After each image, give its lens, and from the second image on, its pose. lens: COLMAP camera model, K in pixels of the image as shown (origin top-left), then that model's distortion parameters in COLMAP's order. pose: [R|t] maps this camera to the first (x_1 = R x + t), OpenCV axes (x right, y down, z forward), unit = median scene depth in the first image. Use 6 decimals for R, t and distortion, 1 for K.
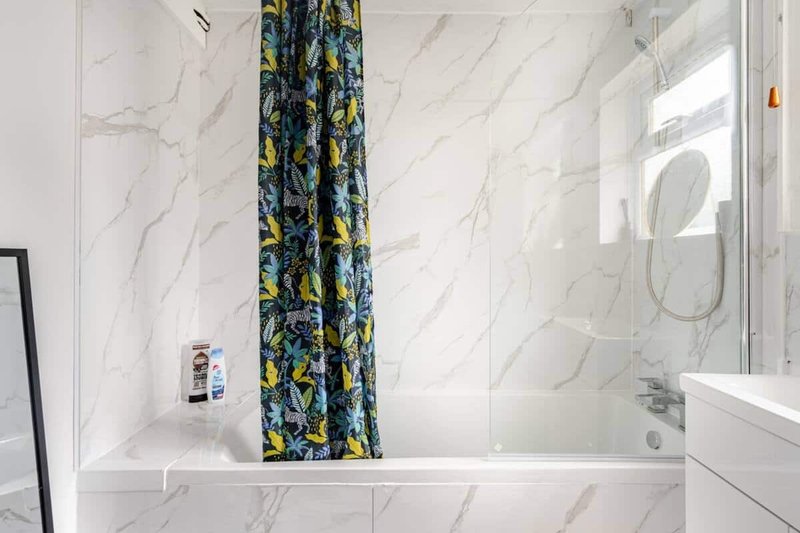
lens RADIAL K [[388.1, 0, 403.8], [0, 388.1, 257.0], [0, 0, 1]] dist [-0.000629, 0.000000]
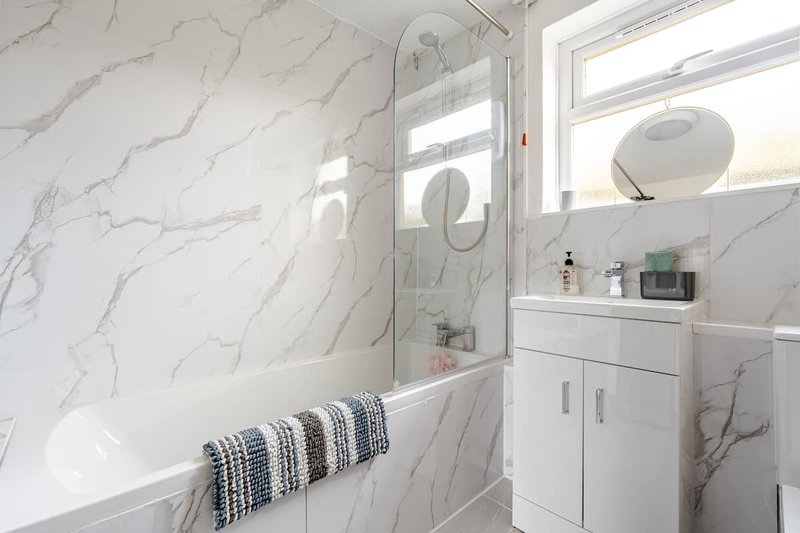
lens RADIAL K [[357.8, 0, 400.0], [0, 357.8, 266.5], [0, 0, 1]] dist [-0.000994, -0.000155]
pose [[0.736187, -0.004002, 0.676767, -0.307350], [-0.002287, 0.999962, 0.008400, 0.082525], [-0.676775, -0.007732, 0.736150, 0.117491]]
